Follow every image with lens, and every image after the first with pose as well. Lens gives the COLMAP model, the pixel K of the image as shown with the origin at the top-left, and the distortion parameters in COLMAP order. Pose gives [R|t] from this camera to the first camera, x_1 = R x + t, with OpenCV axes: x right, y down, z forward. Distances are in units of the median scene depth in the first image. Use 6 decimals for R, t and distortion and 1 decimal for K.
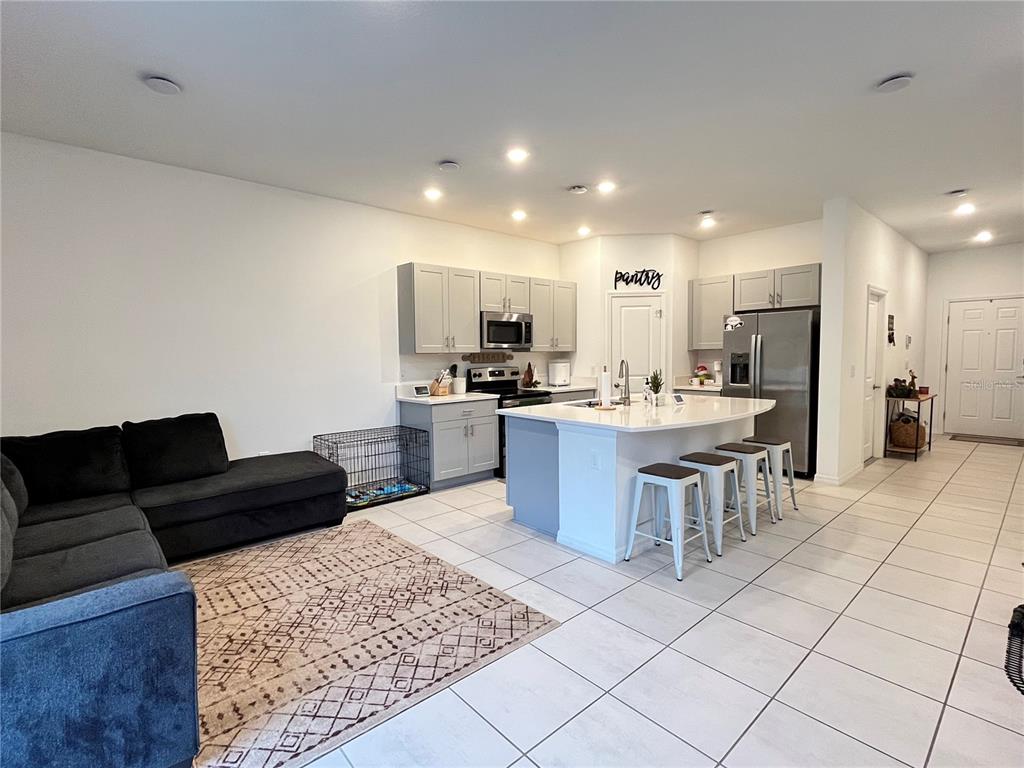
lens RADIAL K [[489.2, 0, 512.0], [0, 489.2, 384.0], [0, 0, 1]] dist [-0.002478, -0.000134]
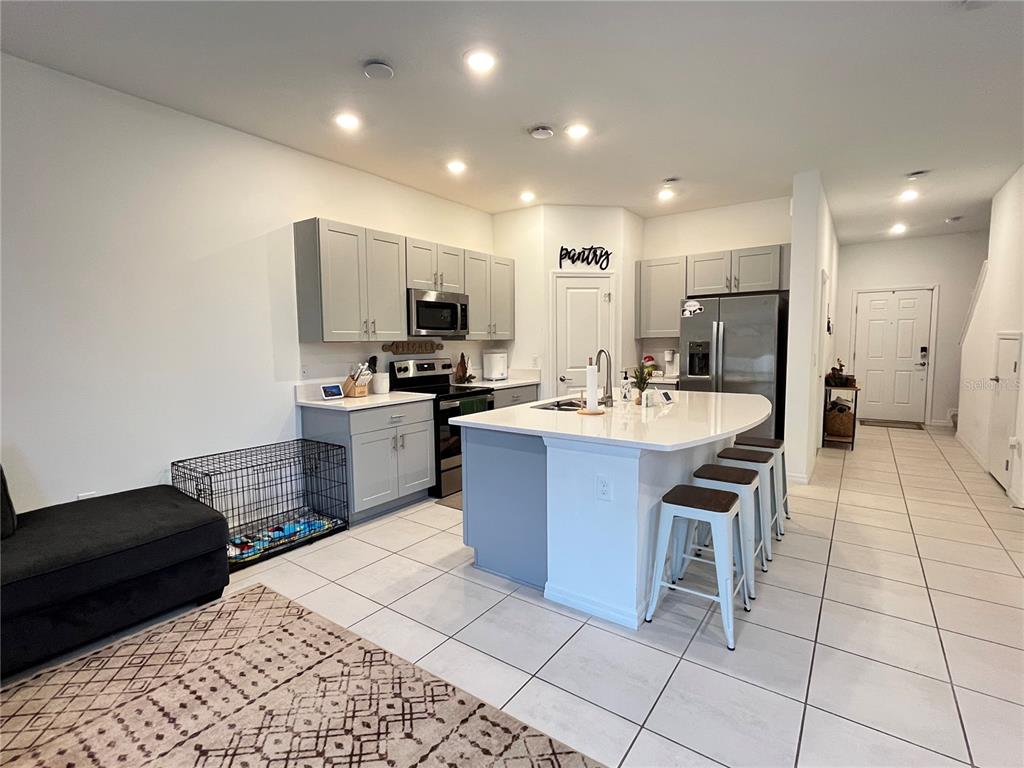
lens RADIAL K [[489.2, 0, 512.0], [0, 489.2, 384.0], [0, 0, 1]] dist [-0.002478, -0.000134]
pose [[0.977290, -0.018384, 0.211109, -0.091923], [0.013948, 0.999650, 0.022479, -0.013829], [-0.211448, -0.019024, 0.977204, 0.258168]]
